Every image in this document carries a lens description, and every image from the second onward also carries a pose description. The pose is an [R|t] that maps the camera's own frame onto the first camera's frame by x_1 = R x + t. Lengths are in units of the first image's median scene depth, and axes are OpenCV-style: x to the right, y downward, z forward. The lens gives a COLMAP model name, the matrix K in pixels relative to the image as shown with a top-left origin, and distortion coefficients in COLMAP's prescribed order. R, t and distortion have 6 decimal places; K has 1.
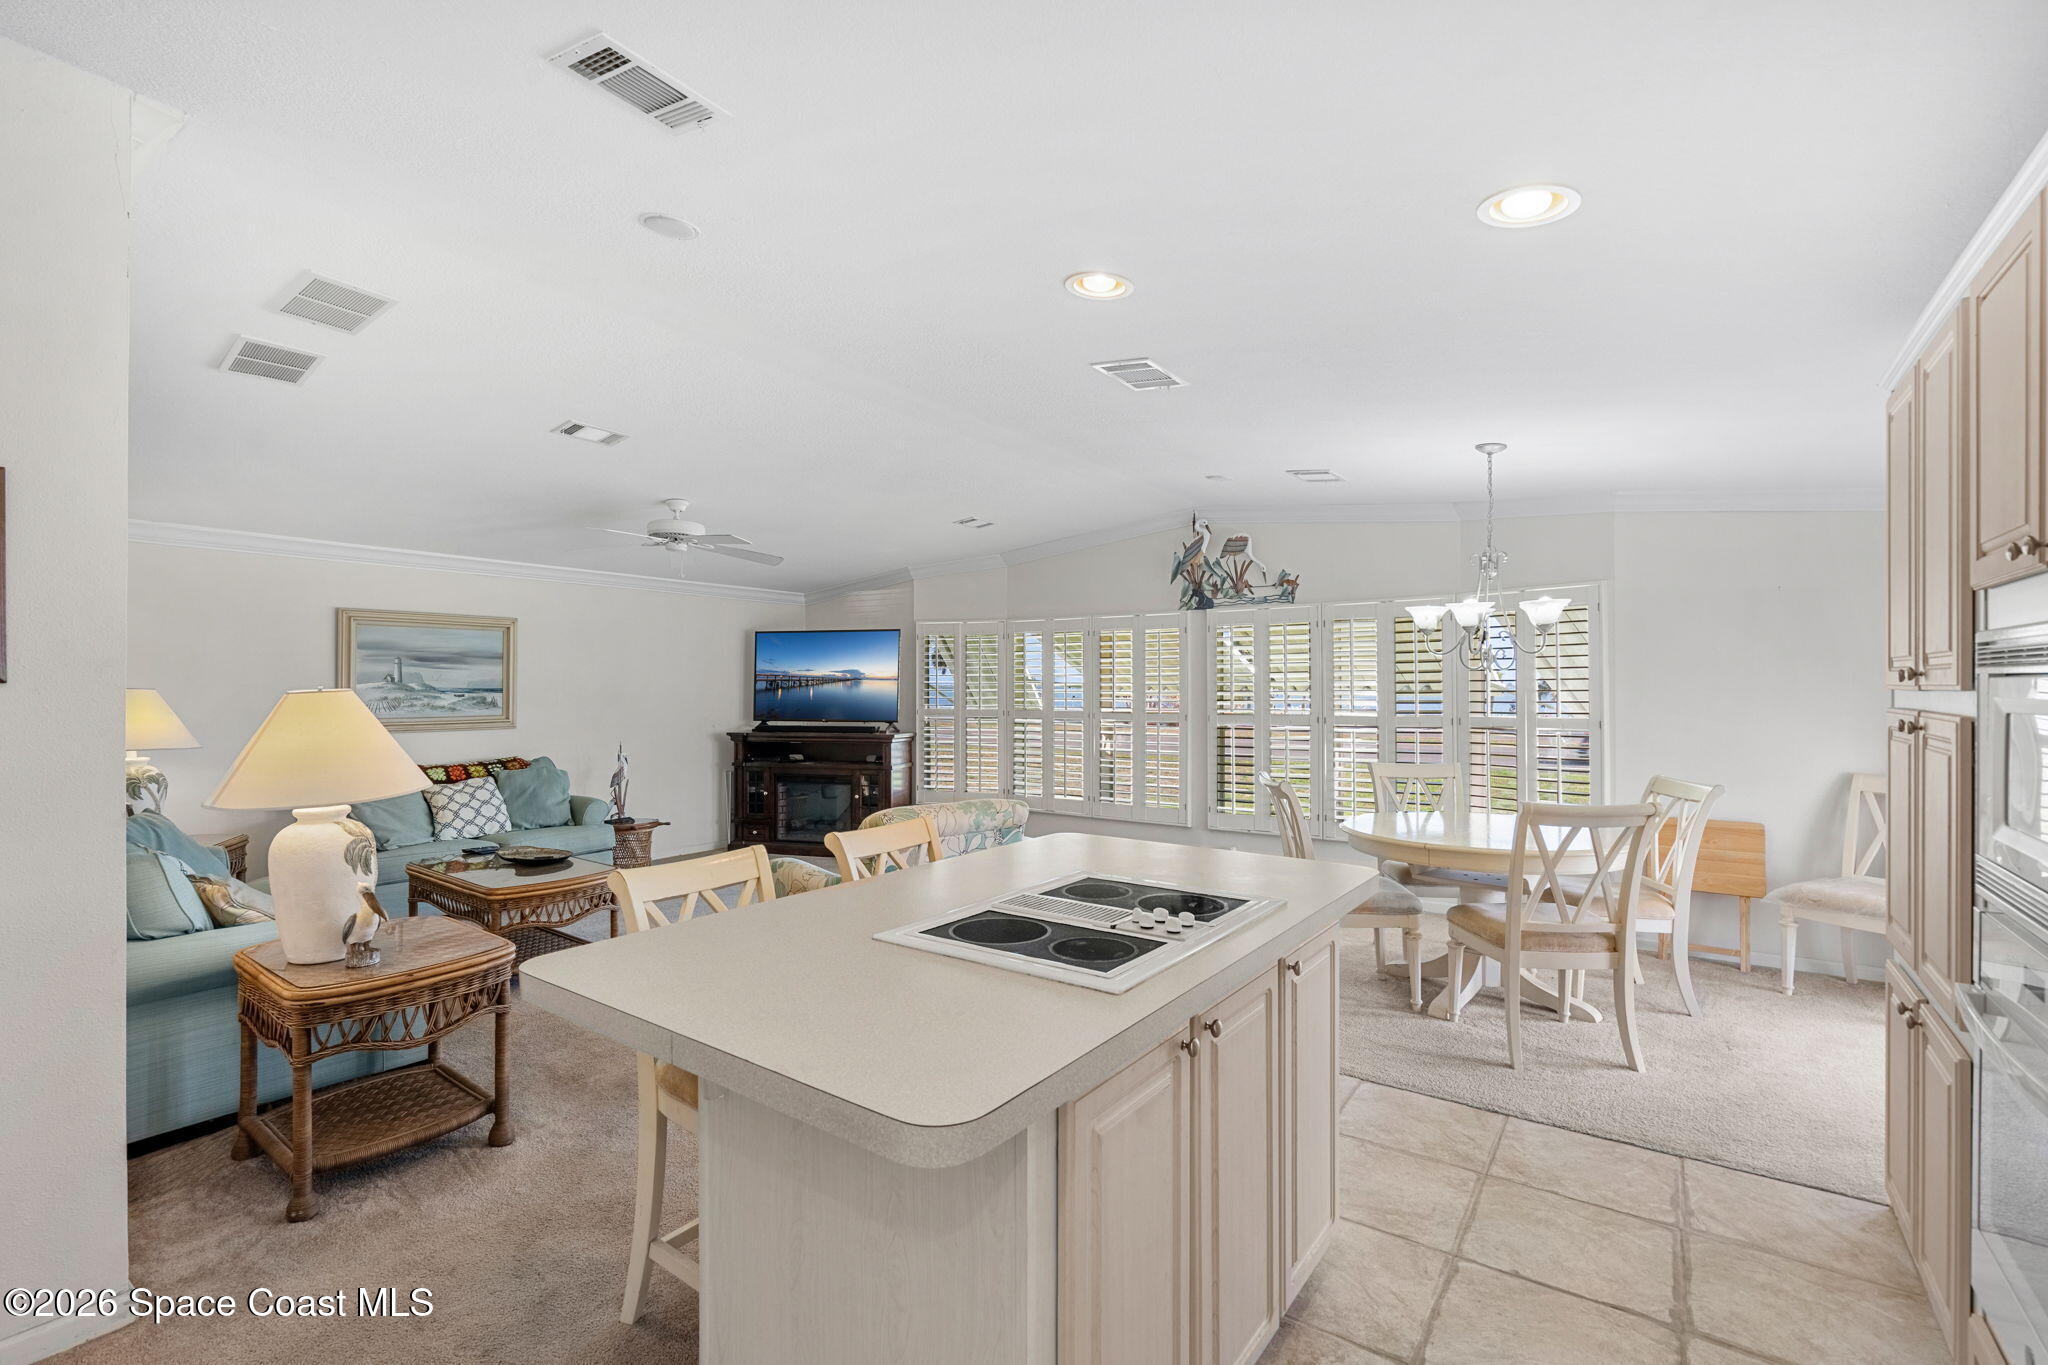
lens RADIAL K [[921.8, 0, 1015.1], [0, 921.8, 683.4], [0, 0, 1]] dist [-0.000455, 0.000674]
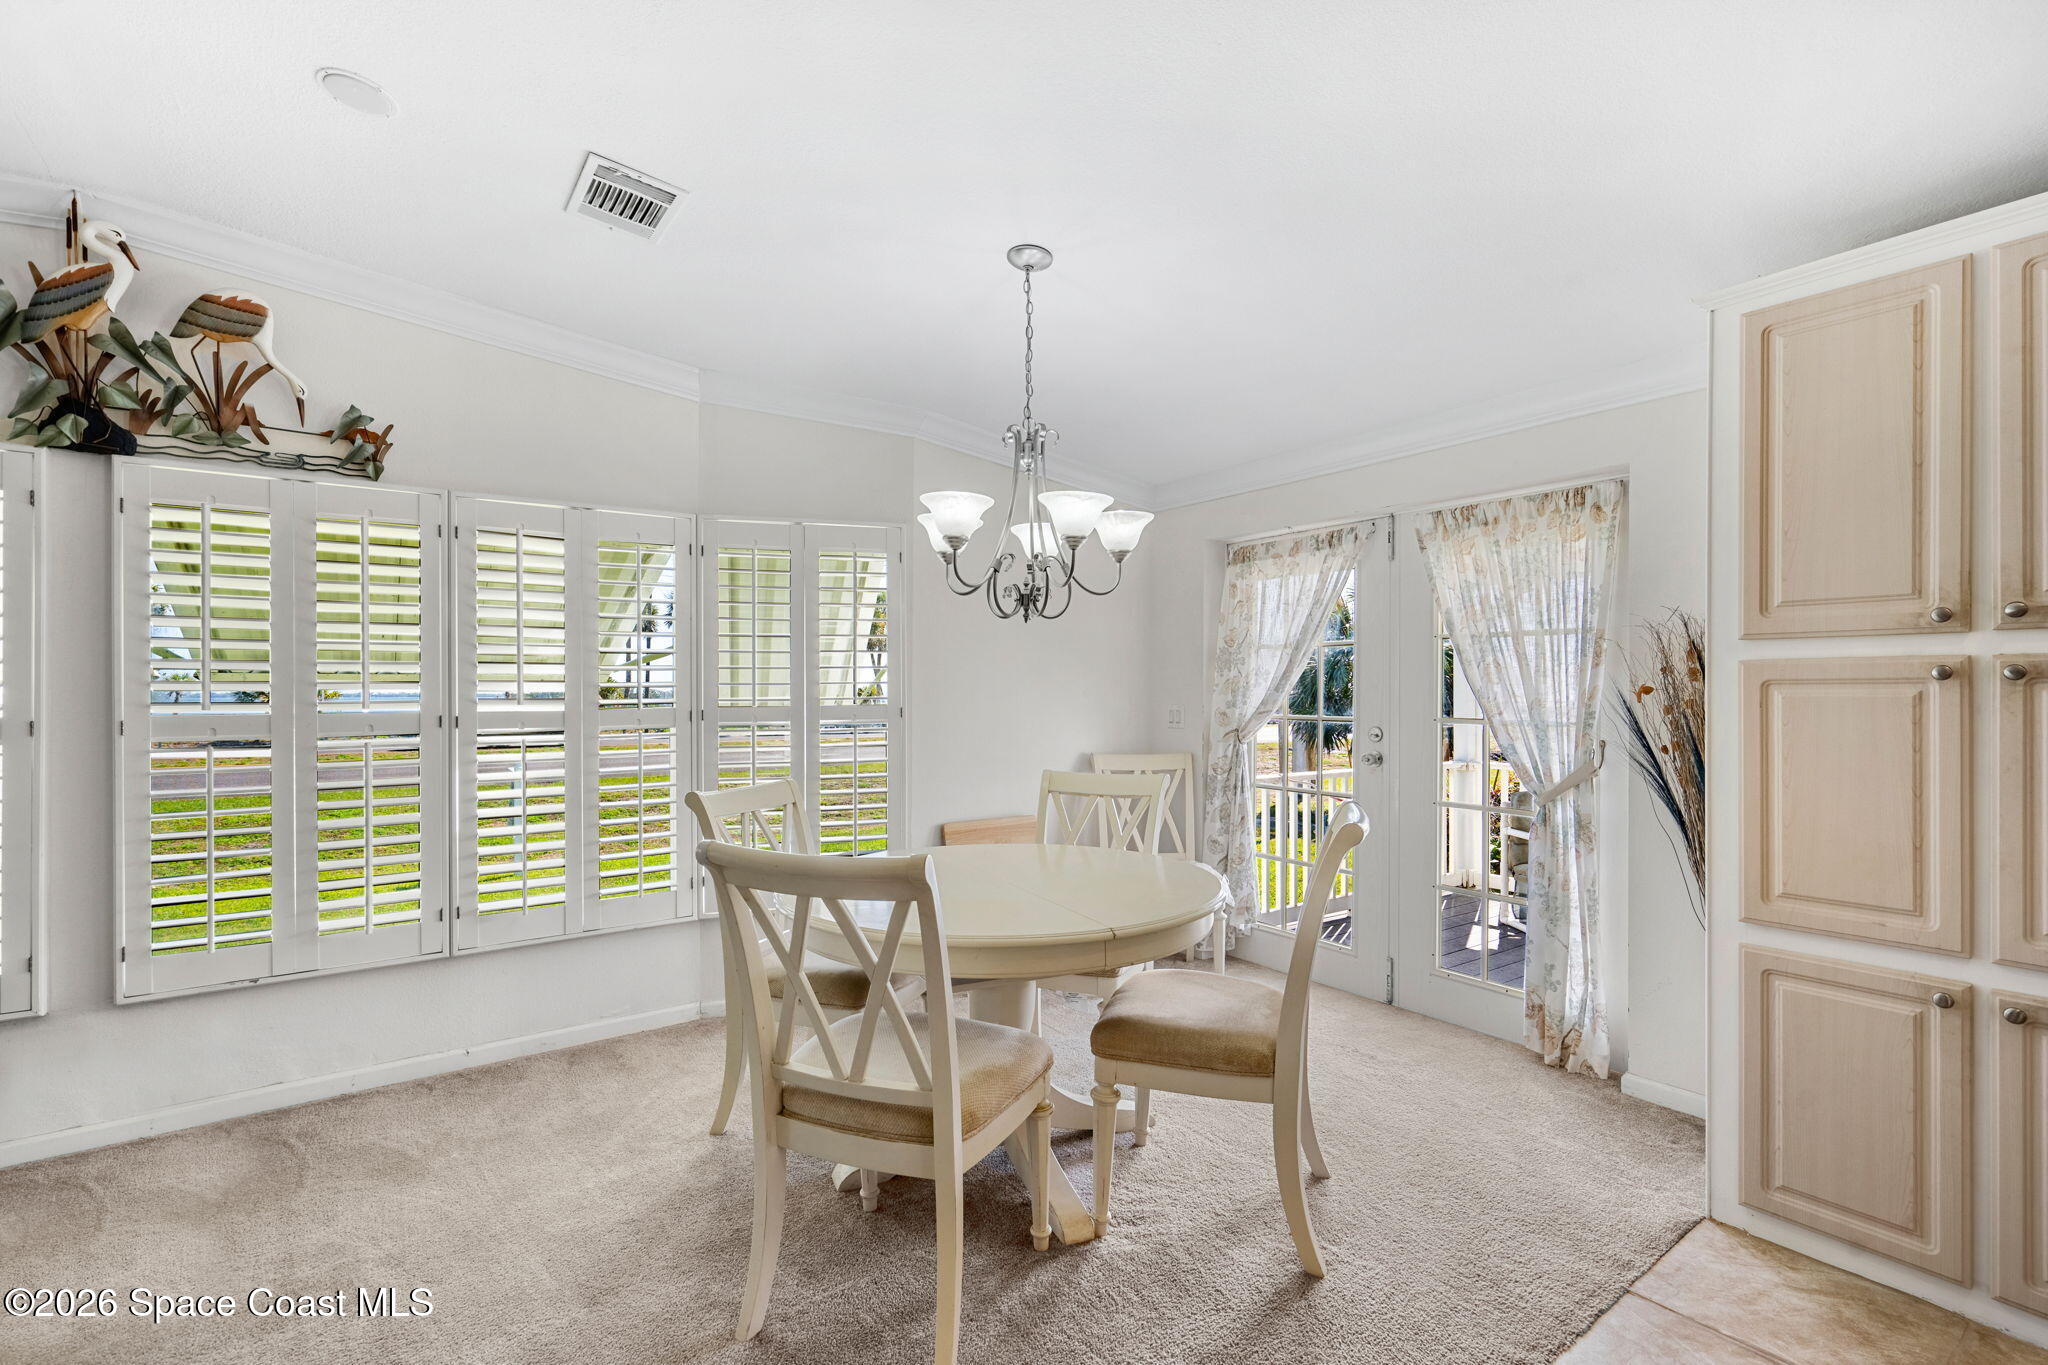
lens RADIAL K [[921.8, 0, 1019.4], [0, 921.8, 694.0], [0, 0, 1]] dist [-0.000455, 0.000674]
pose [[0.324533, 0.001391, 0.945873, -0.042648], [-0.002984, 0.999995, -0.000447, 0.022319], [-0.945870, -0.002677, 0.324536, 0.502153]]
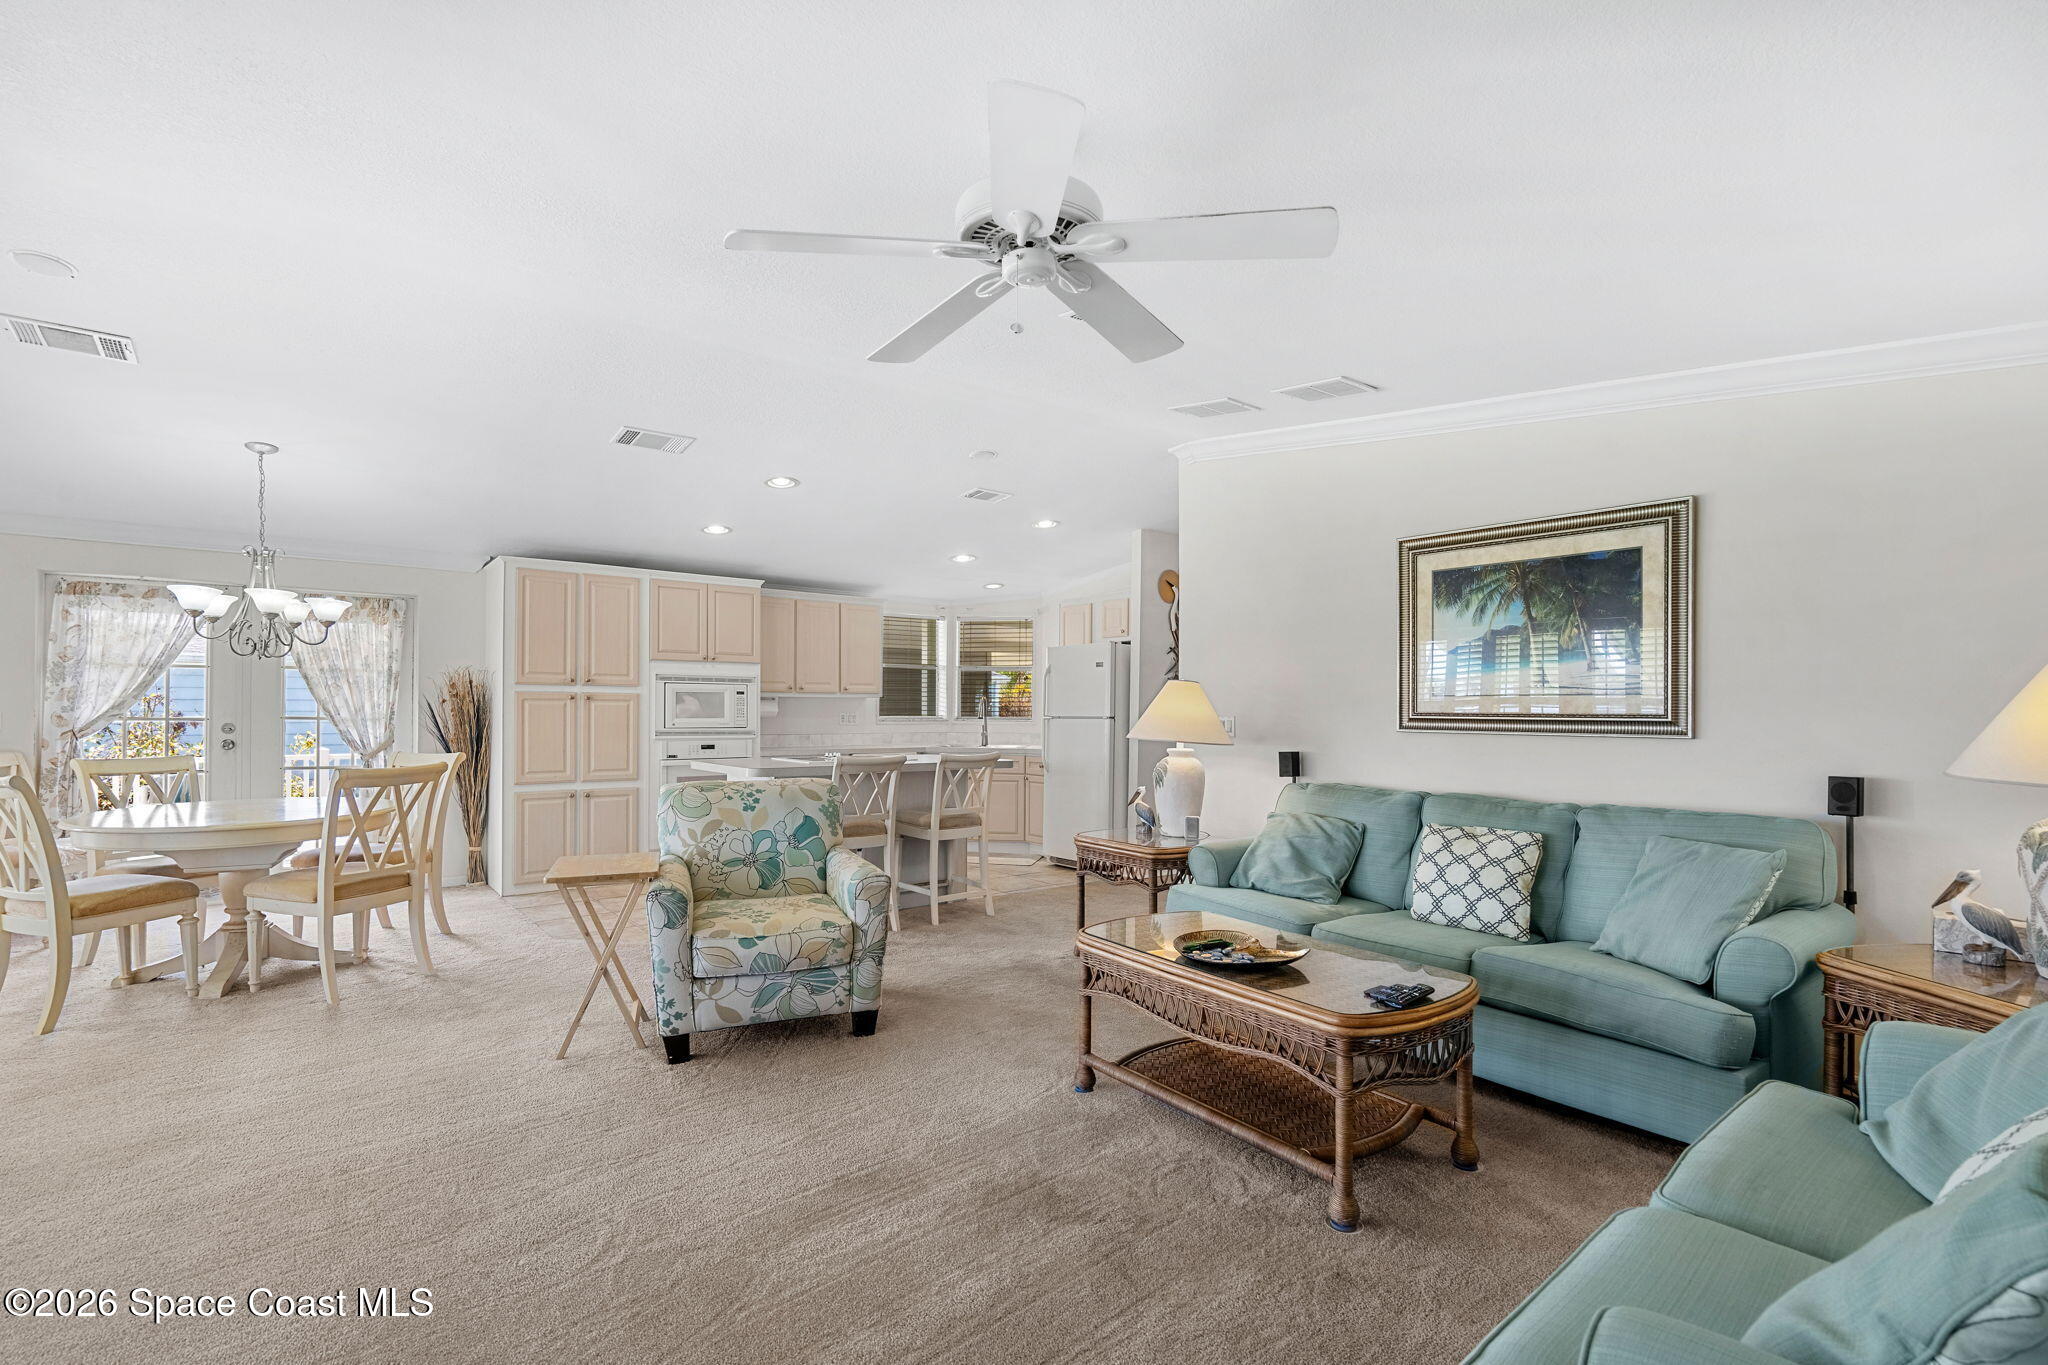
lens RADIAL K [[921.8, 0, 1001.8], [0, 921.8, 716.3], [0, 0, 1]] dist [-0.000455, 0.000674]
pose [[-0.954294, -0.006993, 0.298787, -0.392940], [-0.005363, 0.999966, 0.006276, 0.026034], [-0.298821, 0.004387, -0.954299, 1.108905]]
